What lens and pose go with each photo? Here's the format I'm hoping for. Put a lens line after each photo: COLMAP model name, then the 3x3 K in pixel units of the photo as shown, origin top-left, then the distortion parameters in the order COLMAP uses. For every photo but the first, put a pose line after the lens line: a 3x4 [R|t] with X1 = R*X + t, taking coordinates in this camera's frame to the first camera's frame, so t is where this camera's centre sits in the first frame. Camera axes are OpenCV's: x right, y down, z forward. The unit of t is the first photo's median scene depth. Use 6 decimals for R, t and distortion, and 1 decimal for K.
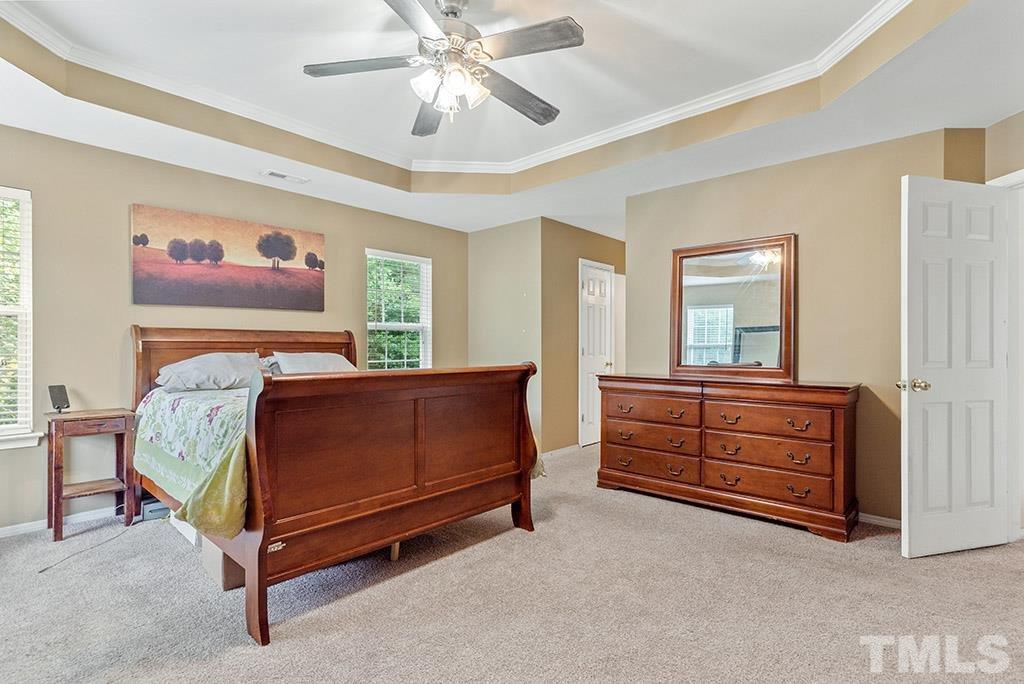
lens RADIAL K [[503.9, 0, 512.0], [0, 503.9, 342.0], [0, 0, 1]] dist [0.047643, -0.000120]
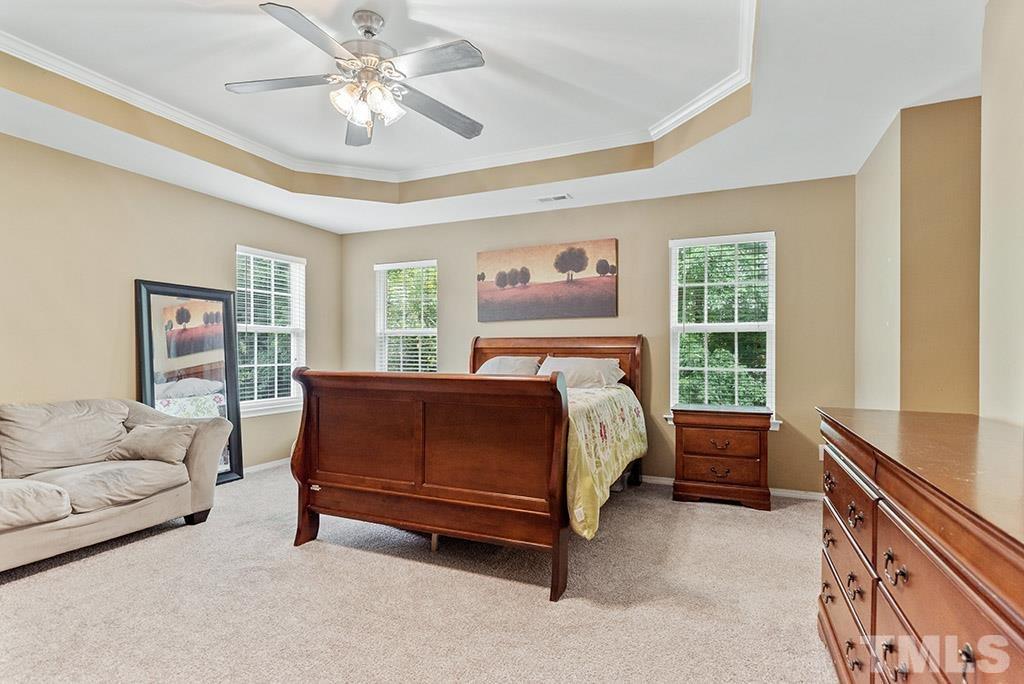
lens RADIAL K [[496.1, 0, 515.0], [0, 496.1, 354.3], [0, 0, 1]] dist [0.000474, -0.000540]
pose [[0.327367, 0.002311, -0.944895, 0.558781], [0.003259, 0.999988, 0.003575, 0.011941], [0.944892, -0.004250, 0.327355, 0.575320]]
